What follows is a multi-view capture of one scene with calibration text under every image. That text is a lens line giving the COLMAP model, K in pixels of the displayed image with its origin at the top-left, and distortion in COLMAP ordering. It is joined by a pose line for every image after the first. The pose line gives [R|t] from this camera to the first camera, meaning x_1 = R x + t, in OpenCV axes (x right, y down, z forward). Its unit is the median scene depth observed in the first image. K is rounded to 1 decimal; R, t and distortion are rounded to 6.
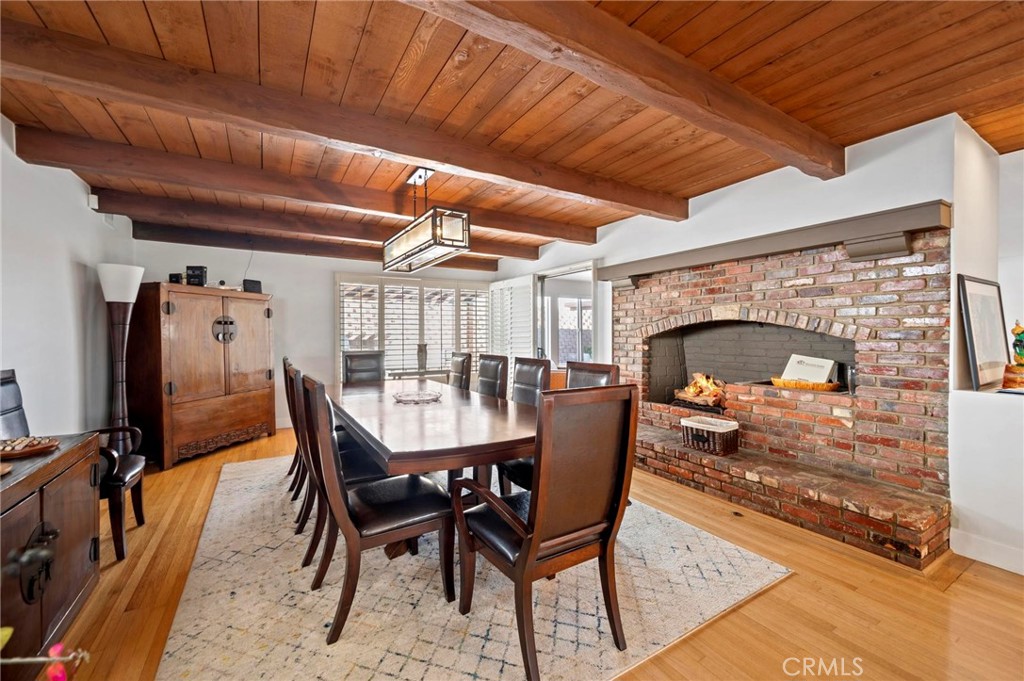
lens RADIAL K [[411.2, 0, 513.1], [0, 411.2, 332.6], [0, 0, 1]] dist [0.000871, 0.000339]
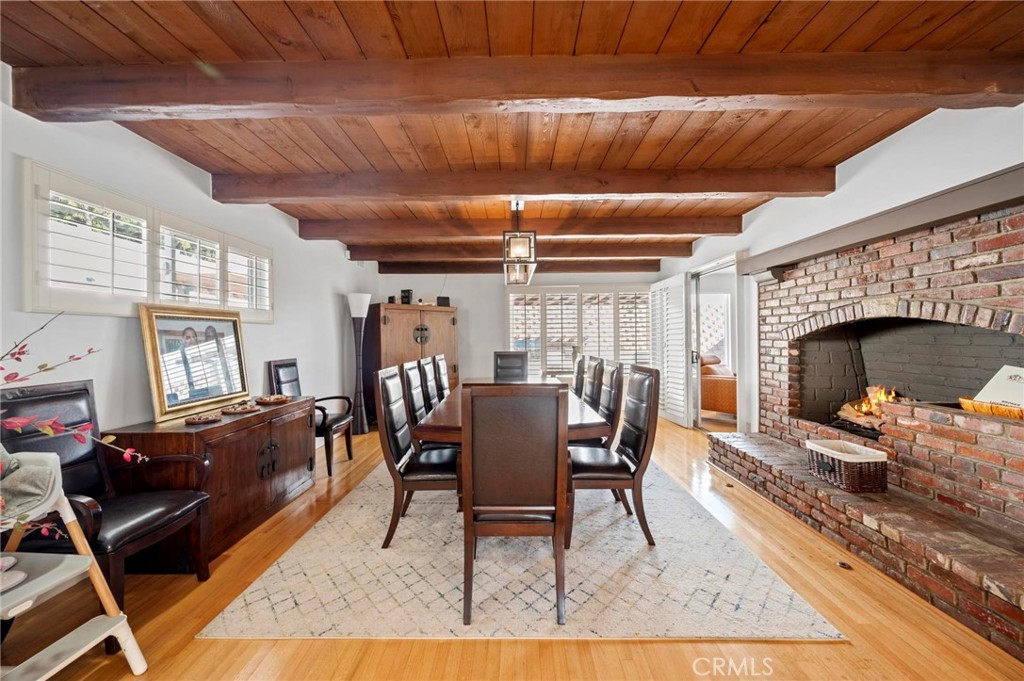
lens RADIAL K [[411.2, 0, 513.5], [0, 411.2, 331.6], [0, 0, 1]] dist [0.000871, 0.000339]
pose [[0.846770, -0.011117, -0.531842, 0.360228], [0.007203, 0.999930, -0.009432, -0.002141], [0.531910, 0.004156, 0.846791, -0.002501]]
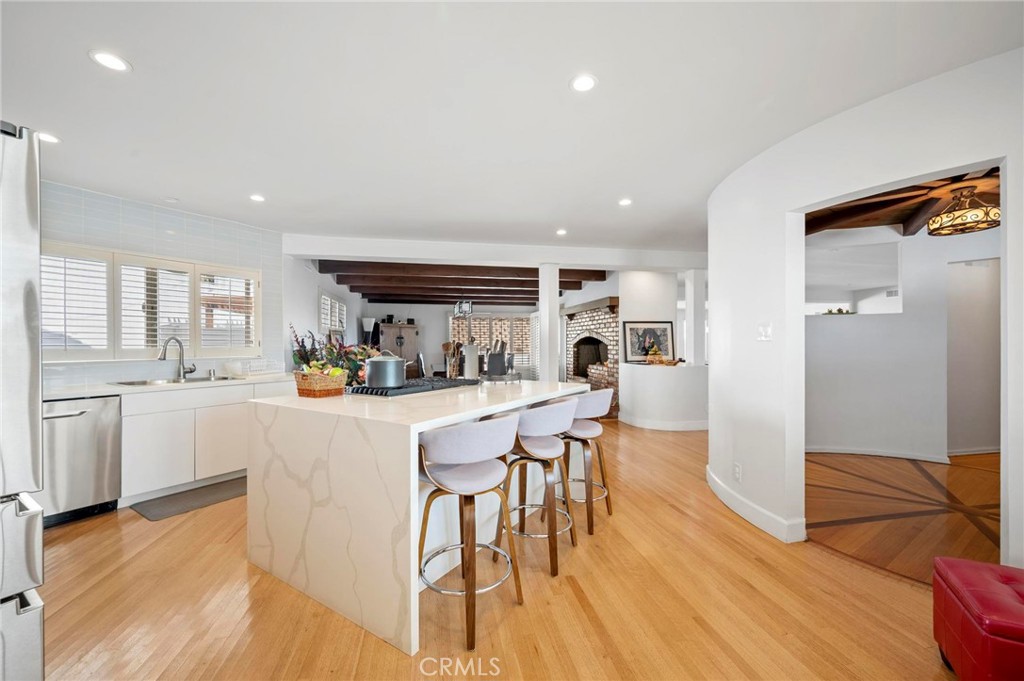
lens RADIAL K [[411.2, 0, 519.4], [0, 411.2, 339.8], [0, 0, 1]] dist [0.000871, 0.000339]
pose [[0.944450, -0.001263, -0.328652, 0.923192], [0.000447, 0.999997, -0.002557, -0.007744], [0.328654, 0.002268, 0.944448, -1.285714]]
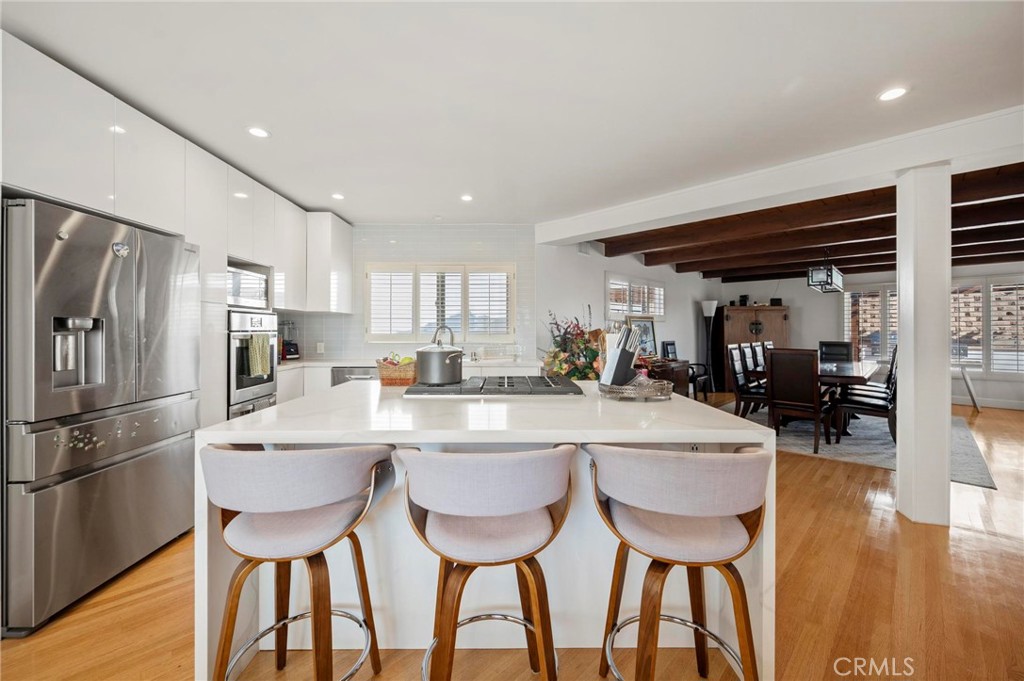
lens RADIAL K [[411.2, 0, 502.4], [0, 411.2, 328.2], [0, 0, 1]] dist [0.000871, 0.000339]
pose [[0.219442, 0.000847, -0.975625, 1.093144], [0.001153, 0.999999, 0.001128, -0.009394], [0.975625, -0.001372, 0.219441, -0.679950]]
